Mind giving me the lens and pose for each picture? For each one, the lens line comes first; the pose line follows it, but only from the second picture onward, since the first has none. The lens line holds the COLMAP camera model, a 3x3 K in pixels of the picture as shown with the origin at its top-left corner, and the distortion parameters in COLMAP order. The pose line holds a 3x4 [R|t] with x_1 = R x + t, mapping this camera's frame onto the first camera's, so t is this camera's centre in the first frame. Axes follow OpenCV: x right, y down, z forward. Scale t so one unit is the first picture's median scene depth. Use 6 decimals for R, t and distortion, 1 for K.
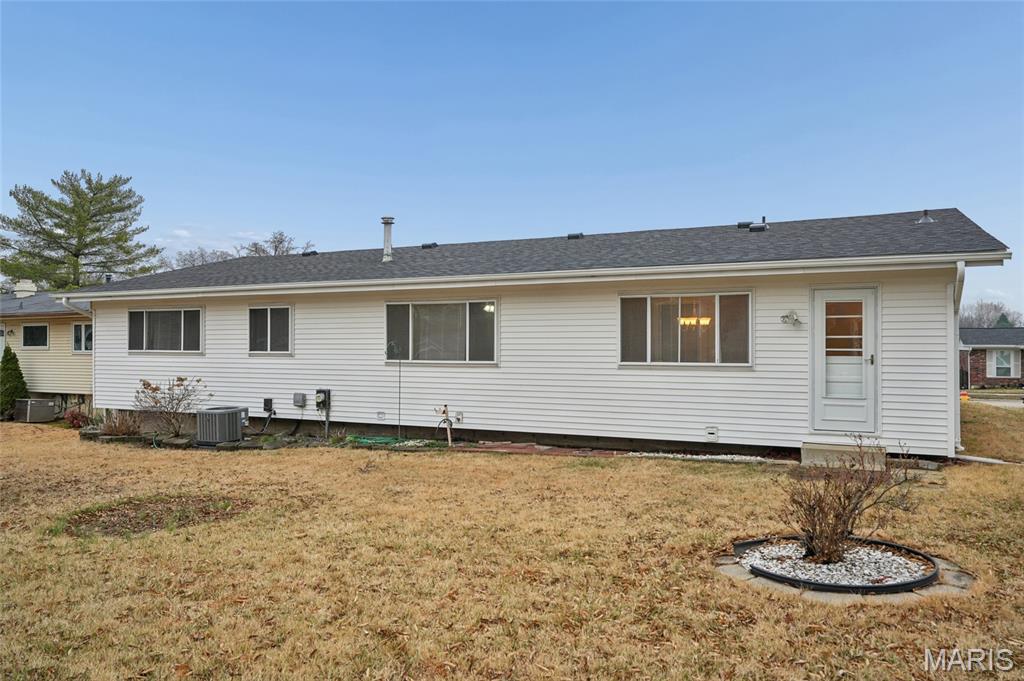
lens RADIAL K [[761.5, 0, 512.6], [0, 761.5, 356.4], [0, 0, 1]] dist [-0.002966, -0.004777]
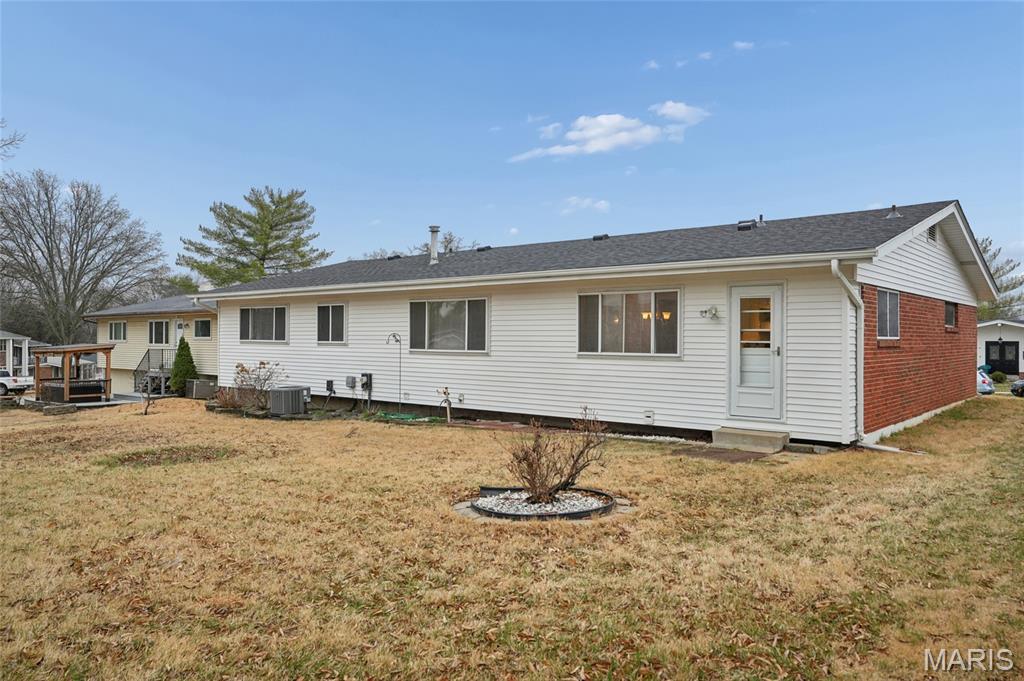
lens RADIAL K [[761.5, 0, 512.6], [0, 761.5, 356.4], [0, 0, 1]] dist [-0.002966, -0.004777]
pose [[0.966661, 0.010335, -0.255852, 0.280324], [-0.007936, 0.999914, 0.010408, 0.002422], [0.255937, -0.008031, 0.966660, -0.100867]]
